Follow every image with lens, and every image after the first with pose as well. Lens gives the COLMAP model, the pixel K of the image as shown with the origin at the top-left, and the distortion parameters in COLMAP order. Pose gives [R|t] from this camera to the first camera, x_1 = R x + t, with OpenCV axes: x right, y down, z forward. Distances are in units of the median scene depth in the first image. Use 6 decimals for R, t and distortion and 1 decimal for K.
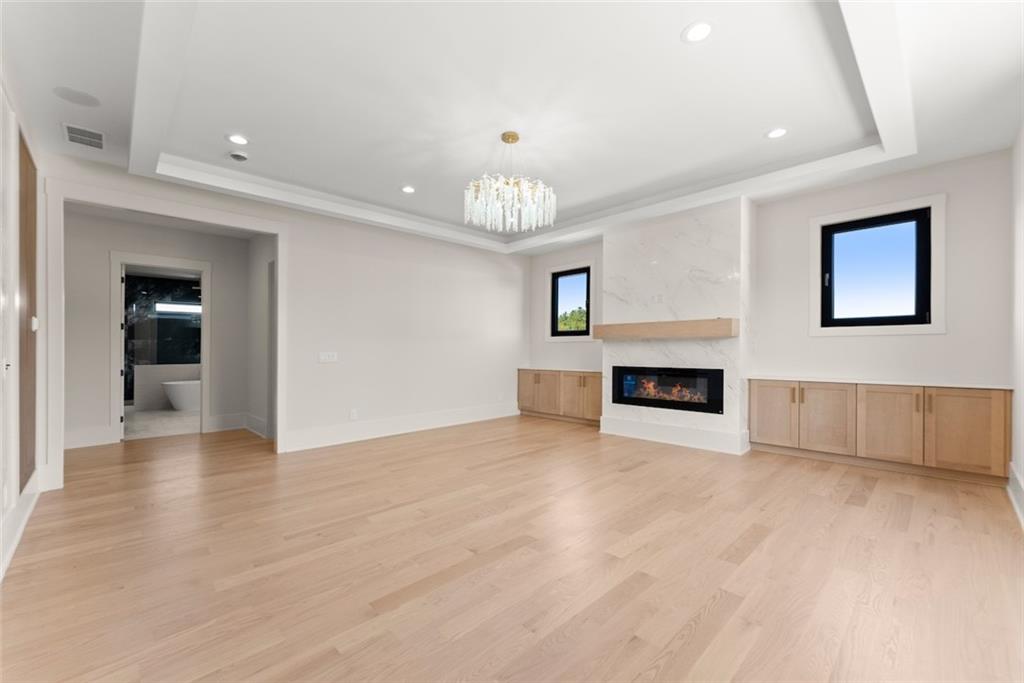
lens RADIAL K [[416.3, 0, 511.8], [0, 416.3, 345.0], [0, 0, 1]] dist [-0.000281, -0.000006]
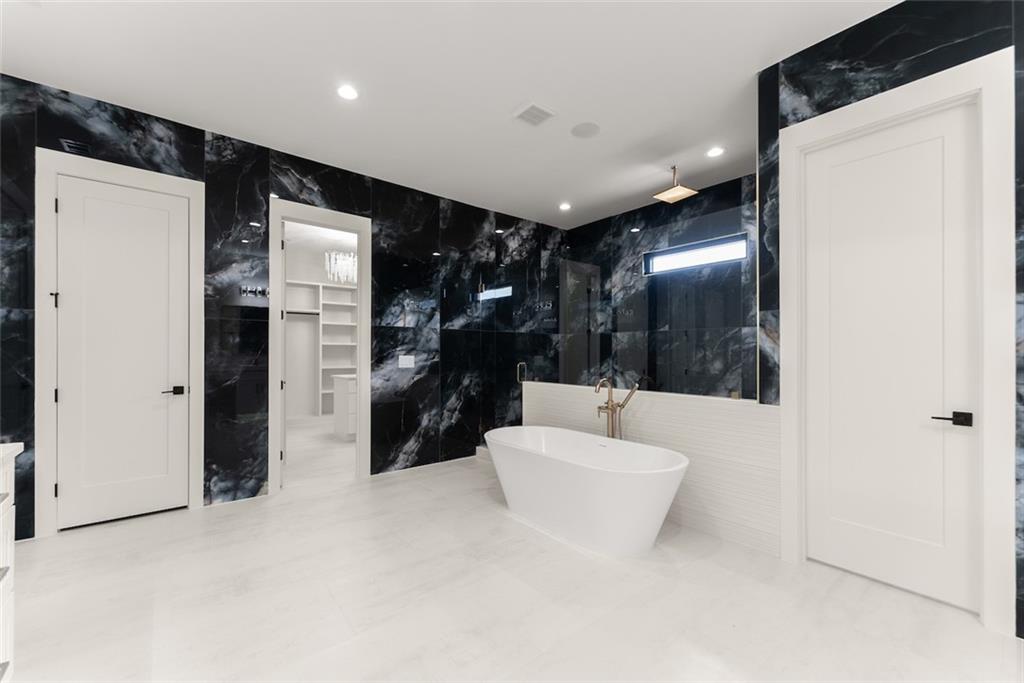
lens RADIAL K [[416.3, 0, 512.0], [0, 416.3, 345.0], [0, 0, 1]] dist [-0.000281, -0.000006]
pose [[-0.079796, -0.004085, -0.996803, -0.346372], [0.000345, 0.999991, -0.004126, 0.005621], [0.996811, -0.000673, -0.079794, 0.866941]]
